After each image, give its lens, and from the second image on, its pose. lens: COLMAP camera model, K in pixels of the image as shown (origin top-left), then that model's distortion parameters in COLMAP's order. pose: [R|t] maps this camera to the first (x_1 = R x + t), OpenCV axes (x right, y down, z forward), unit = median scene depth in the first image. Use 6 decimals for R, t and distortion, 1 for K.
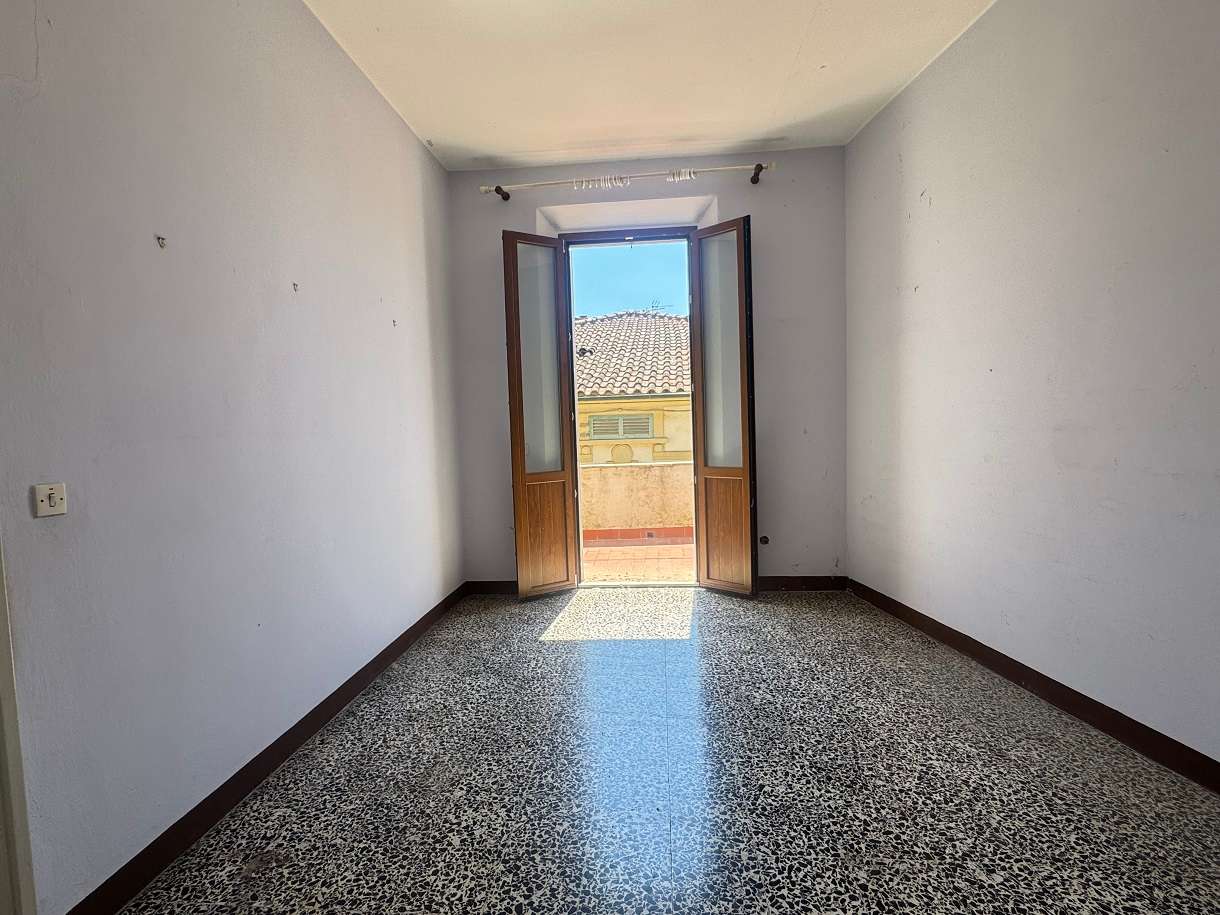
lens RADIAL K [[597.6, 0, 610.0], [0, 597.6, 457.5], [0, 0, 1]] dist [-0.002332, 0.000078]
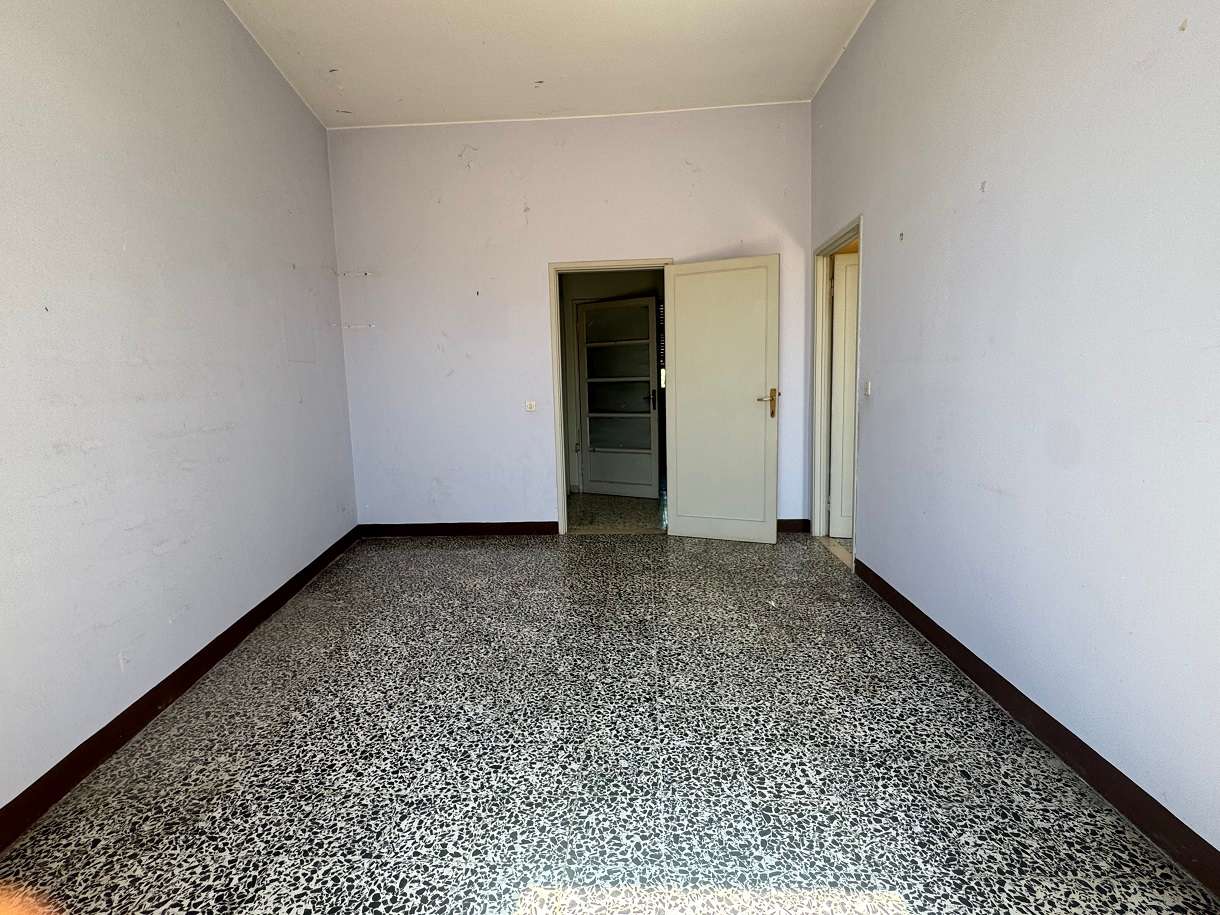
lens RADIAL K [[589.4, 0, 610.0], [0, 589.4, 457.5], [0, 0, 1]] dist [-0.004577, -0.000796]
pose [[-0.998009, 0.060414, -0.018107, 0.082915], [0.056213, 0.982247, 0.178970, -0.092089], [0.028598, 0.177596, -0.983688, 2.259278]]
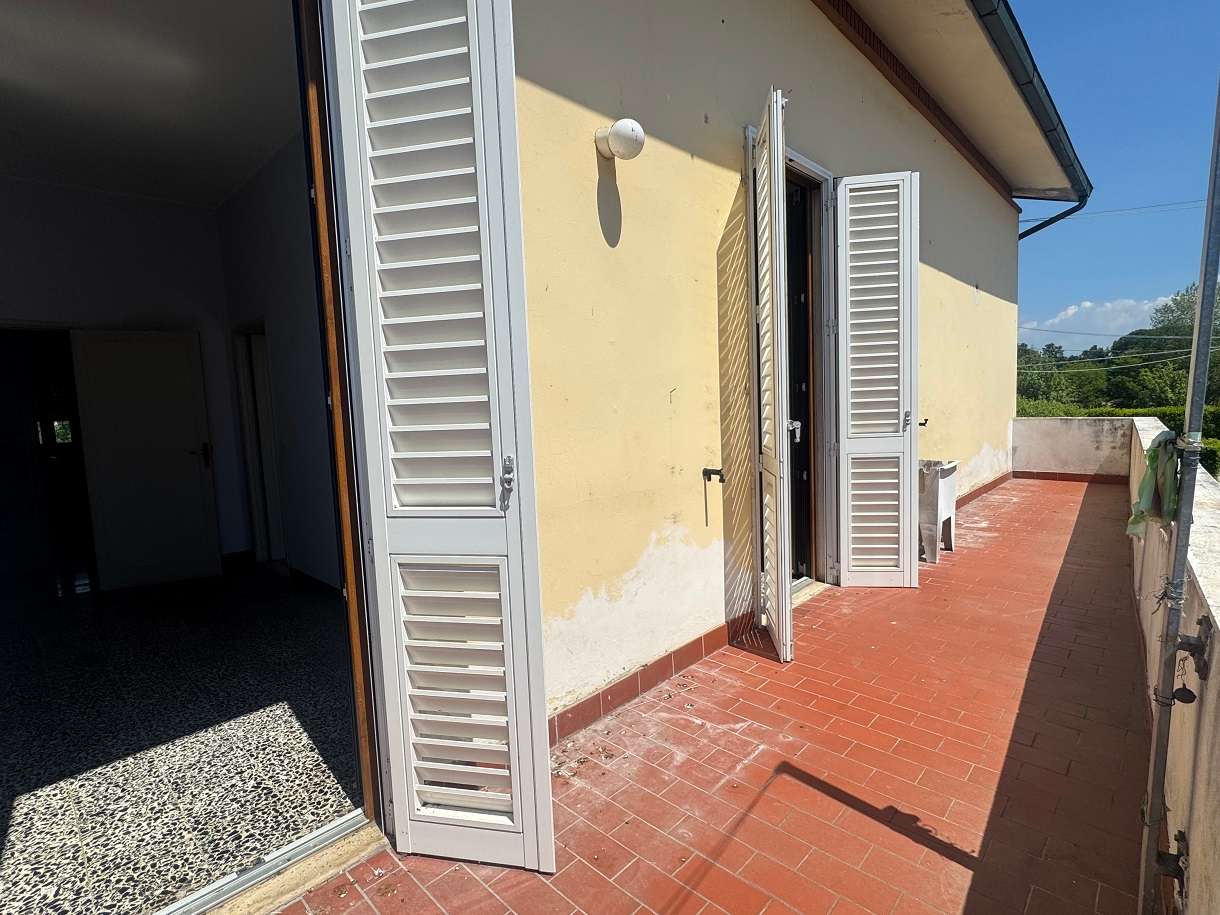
lens RADIAL K [[597.6, 0, 610.0], [0, 597.6, 457.5], [0, 0, 1]] dist [-0.002332, 0.000078]
pose [[-0.634138, 0.121993, -0.763536, 0.281155], [0.018320, 0.989569, 0.142892, -0.186640], [0.773003, 0.076625, -0.629758, 3.022481]]
